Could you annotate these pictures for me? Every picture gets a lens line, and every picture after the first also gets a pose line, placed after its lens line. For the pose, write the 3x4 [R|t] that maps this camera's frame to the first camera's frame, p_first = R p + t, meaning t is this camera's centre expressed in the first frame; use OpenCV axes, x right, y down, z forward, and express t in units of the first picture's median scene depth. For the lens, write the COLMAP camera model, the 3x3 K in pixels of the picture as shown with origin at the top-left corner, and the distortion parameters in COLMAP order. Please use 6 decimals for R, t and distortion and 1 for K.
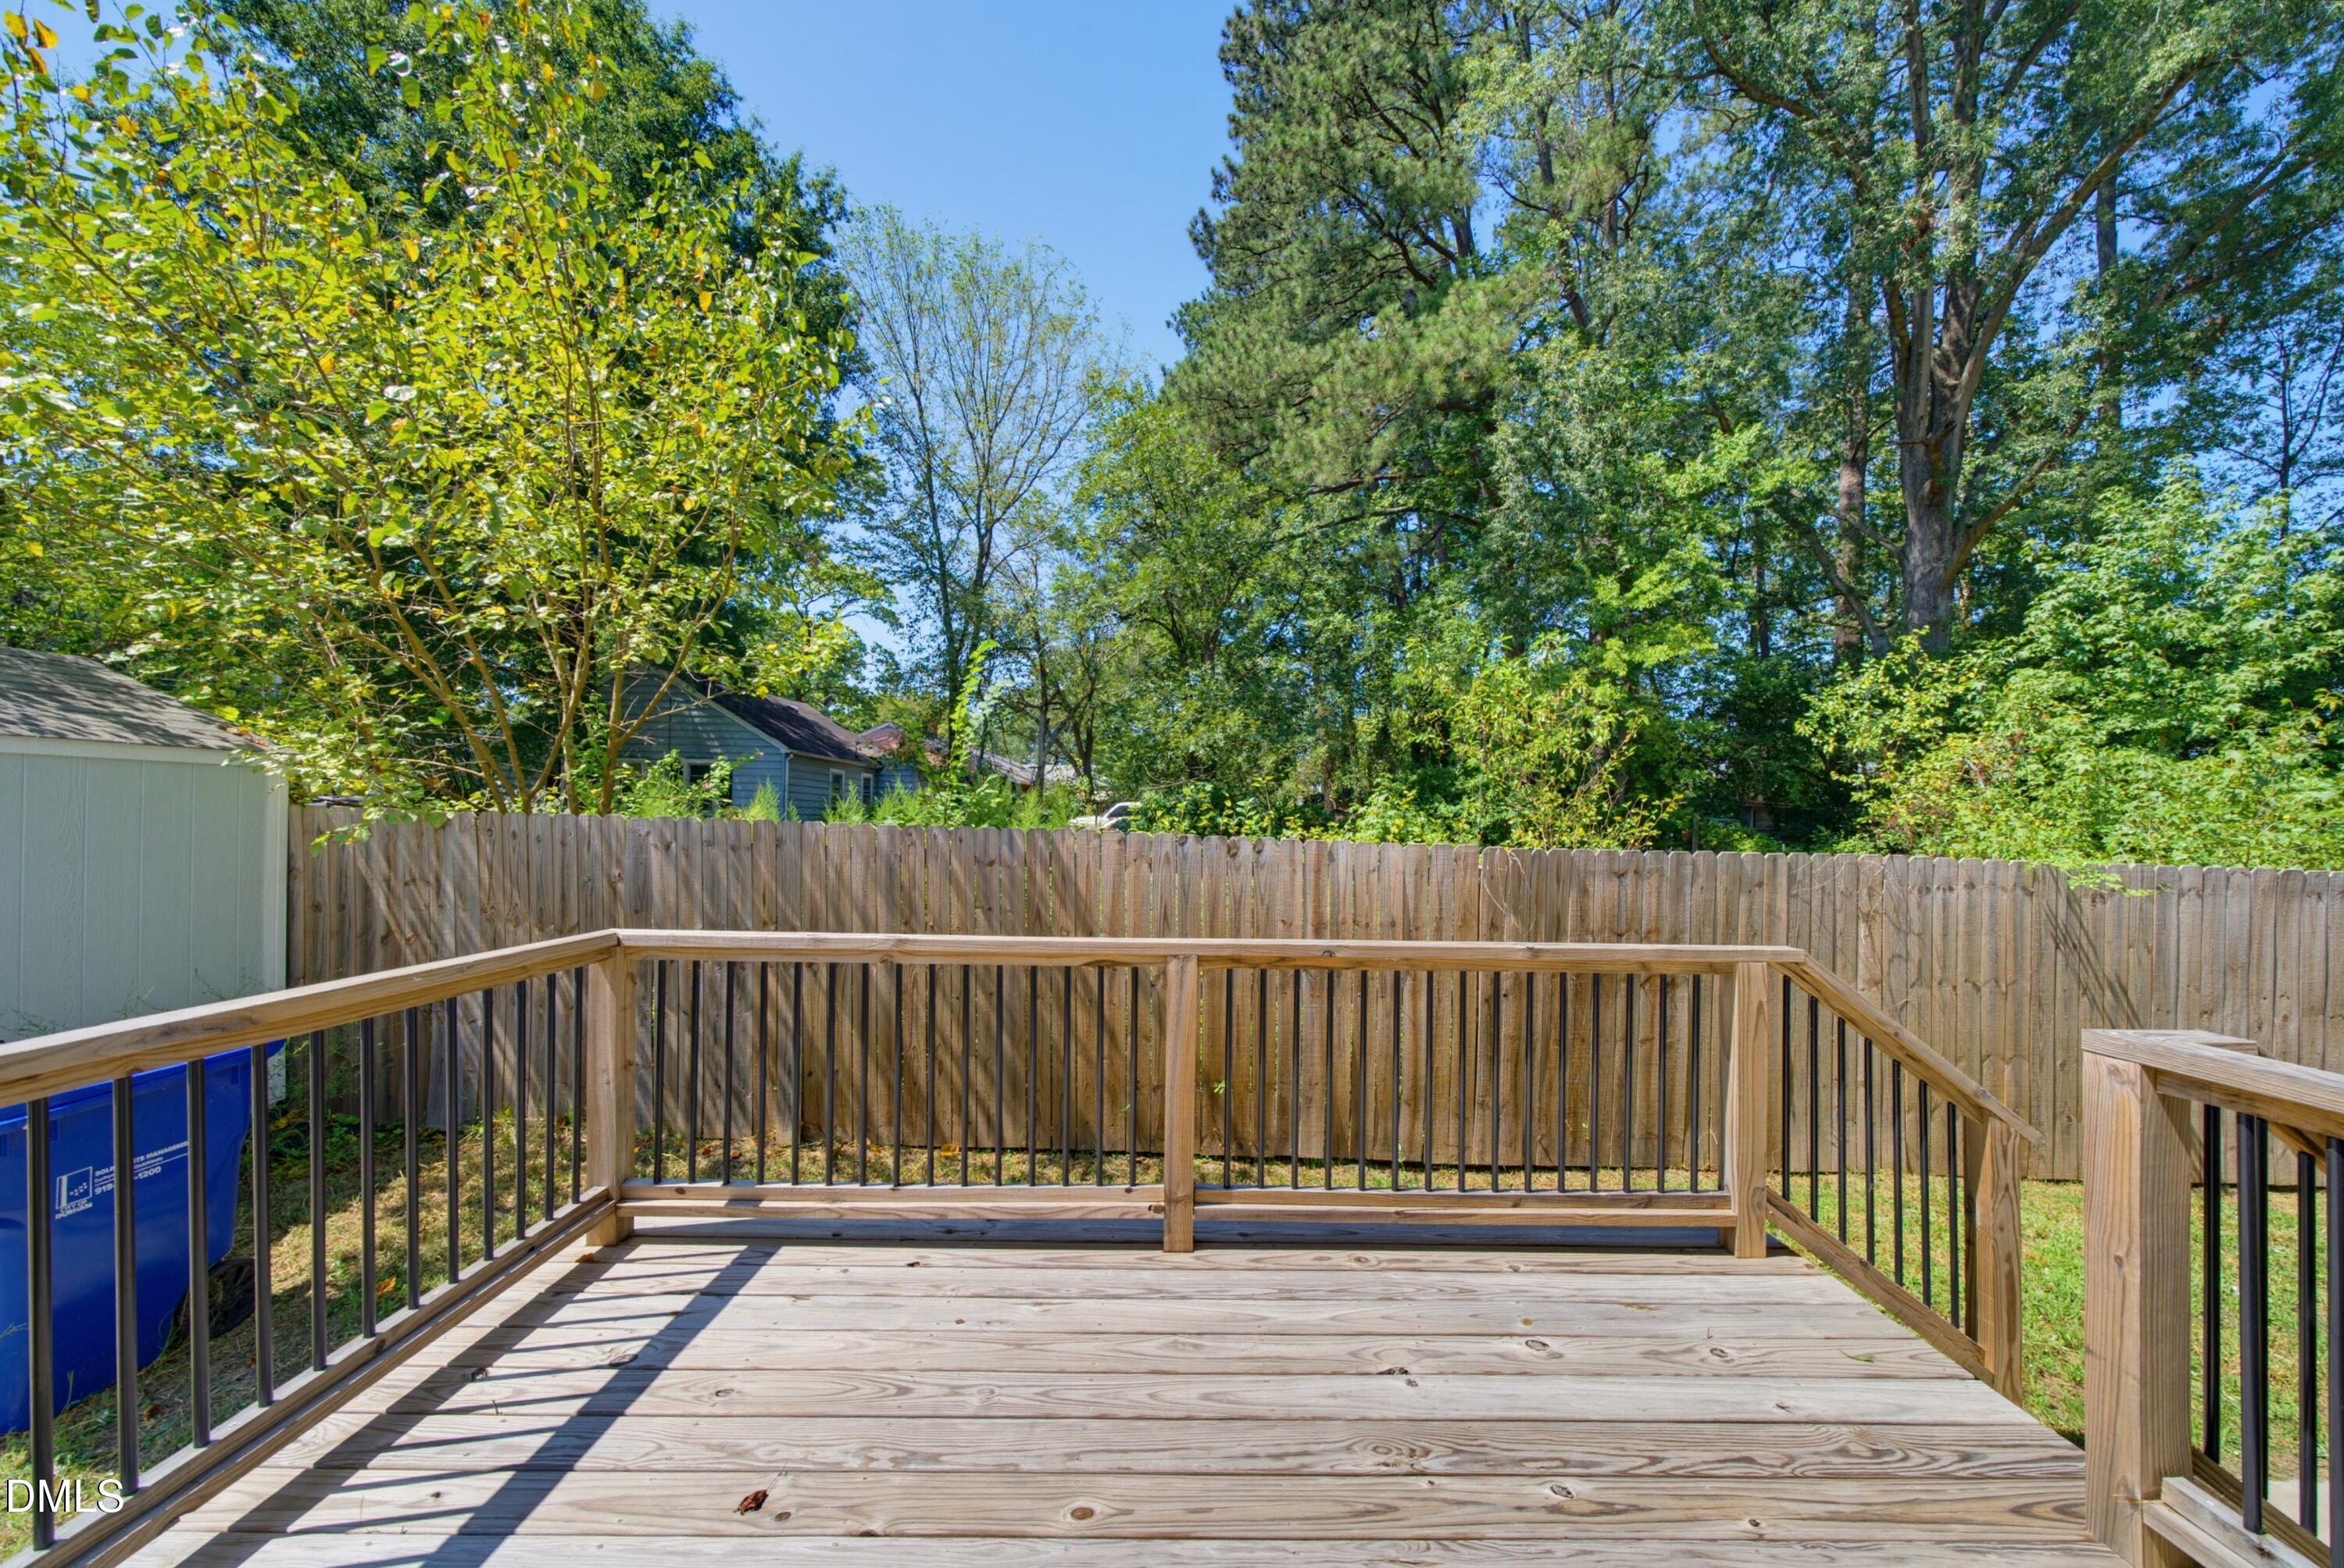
lens RADIAL K [[819.1, 0, 1176.9], [0, 819.1, 807.9], [0, 0, 1]] dist [-0.021108, 0.006501]
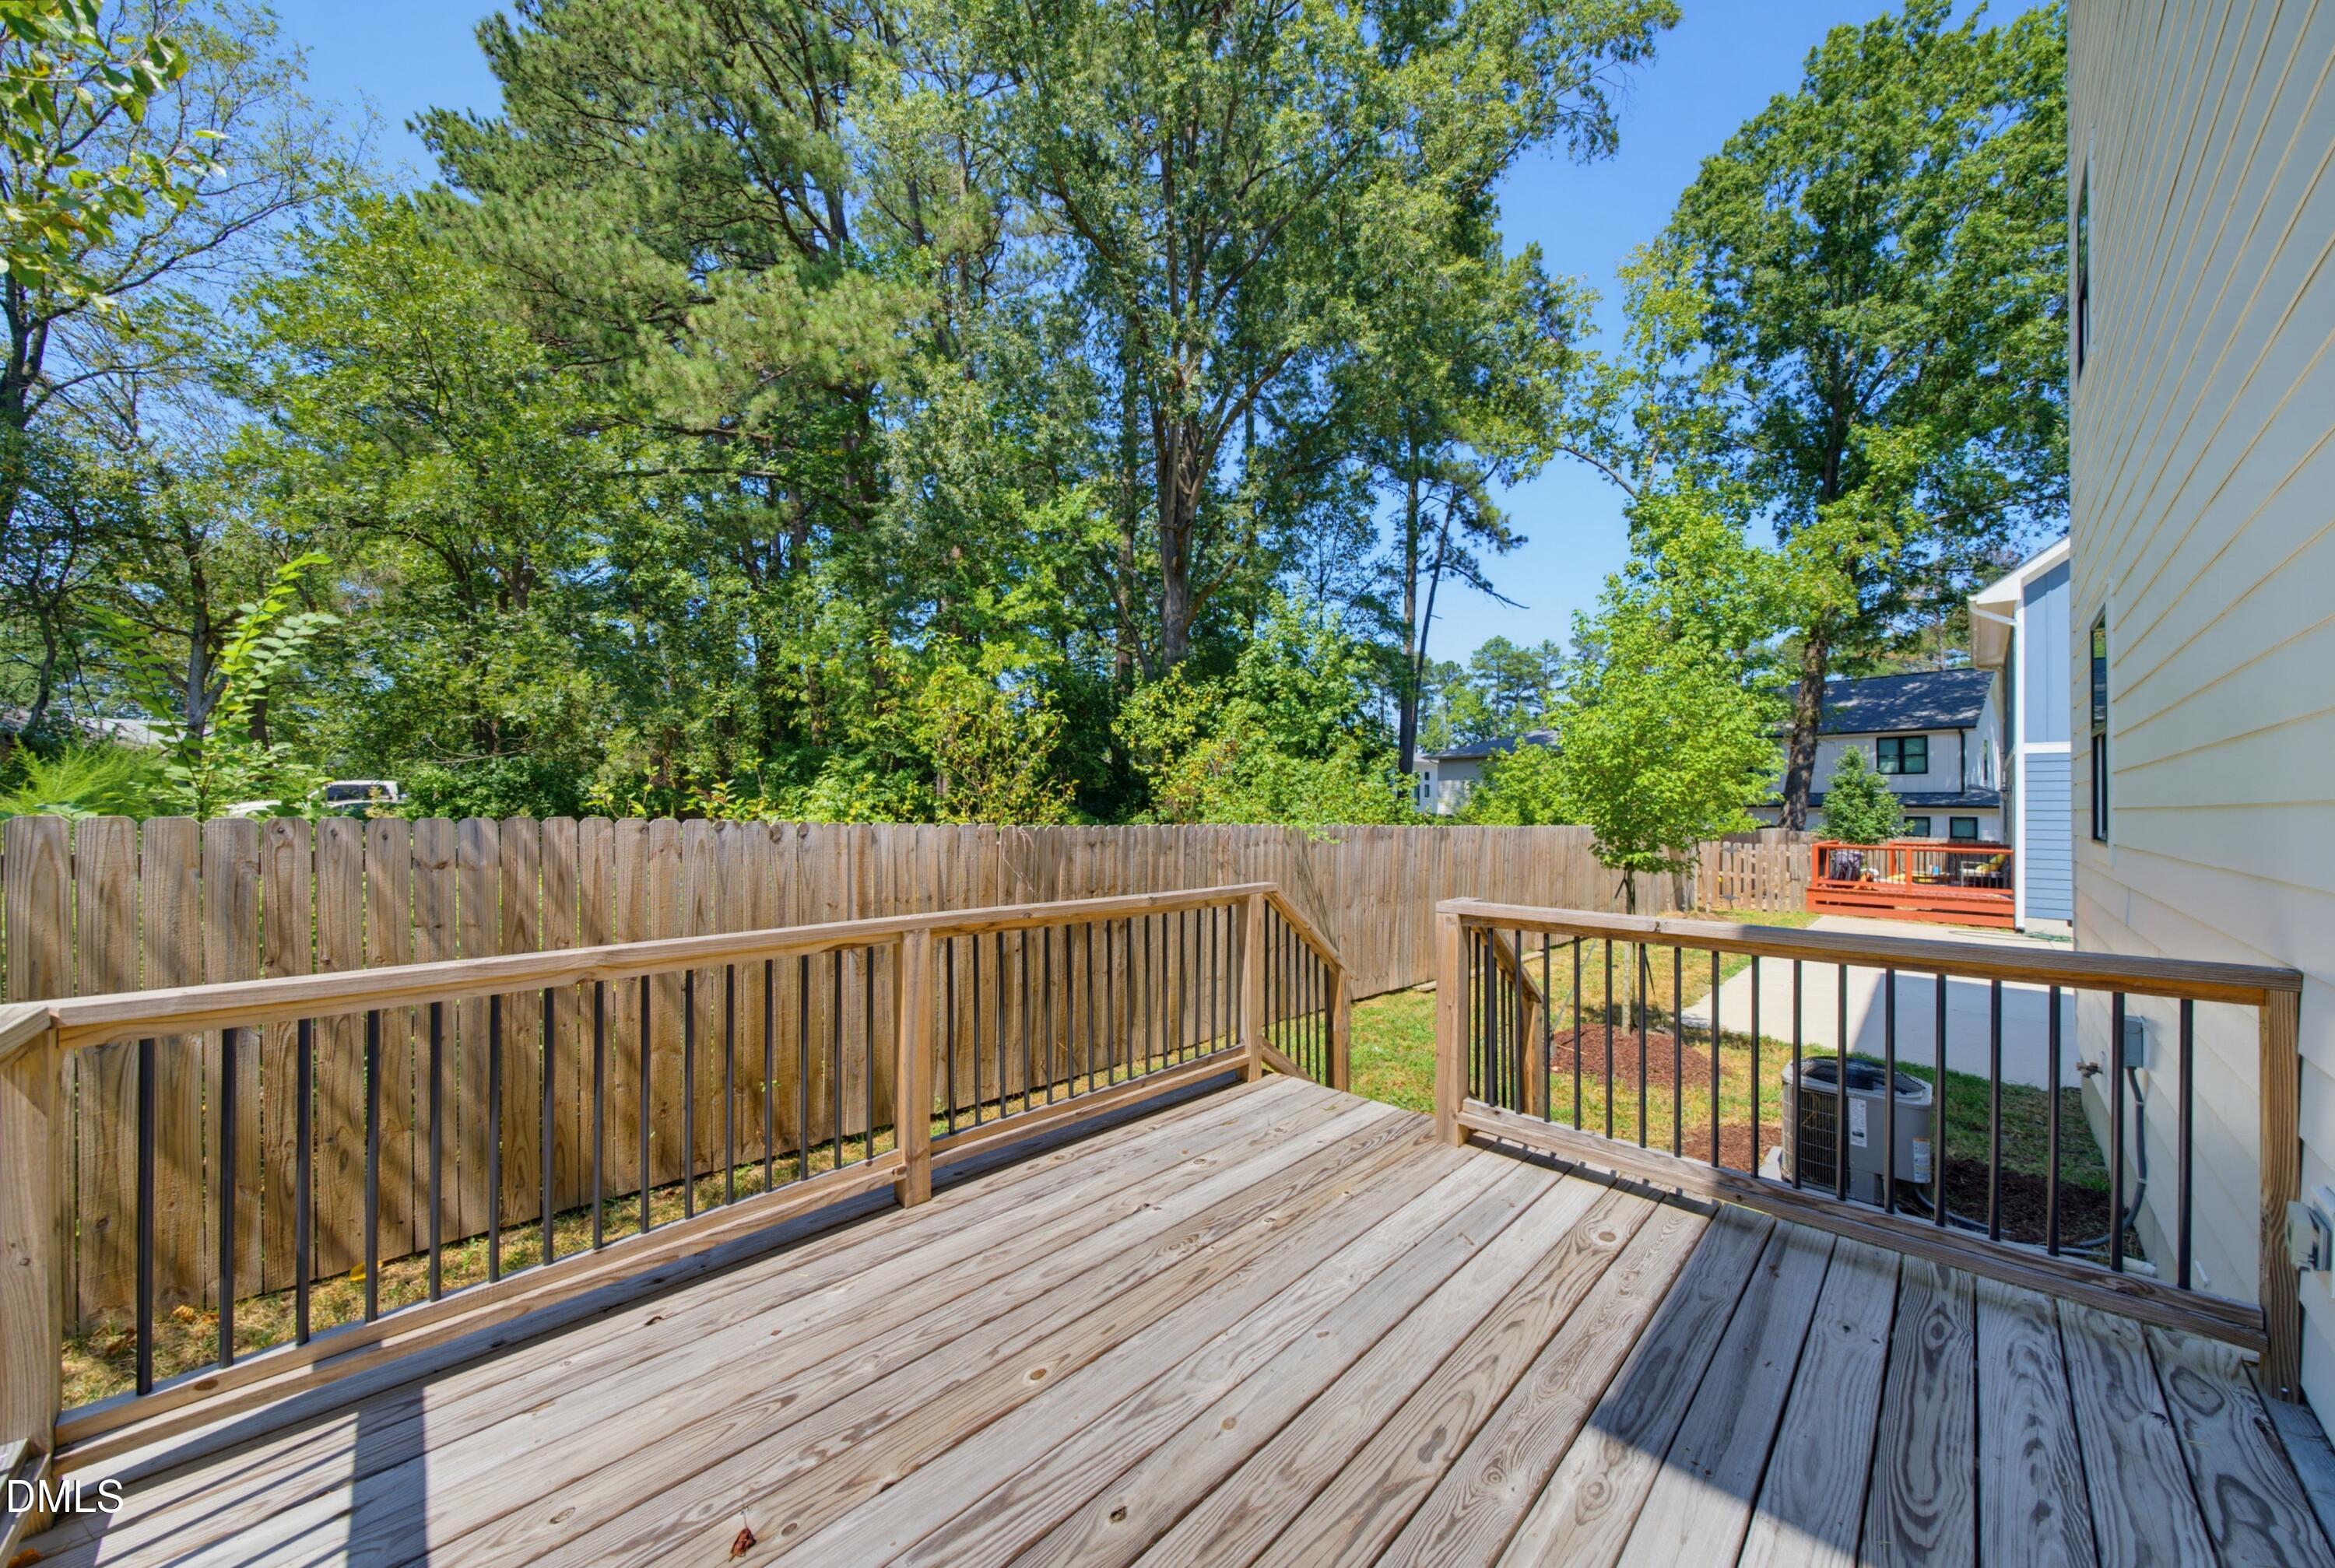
lens RADIAL K [[811.4, 0, 1178.7], [0, 811.4, 779.1], [0, 0, 1]] dist [-0.007999, 0.000138]
pose [[0.707344, 0.010307, 0.706794, -0.107576], [-0.003523, 0.999933, -0.011055, -0.002814], [-0.706861, 0.005330, 0.707333, -0.003415]]
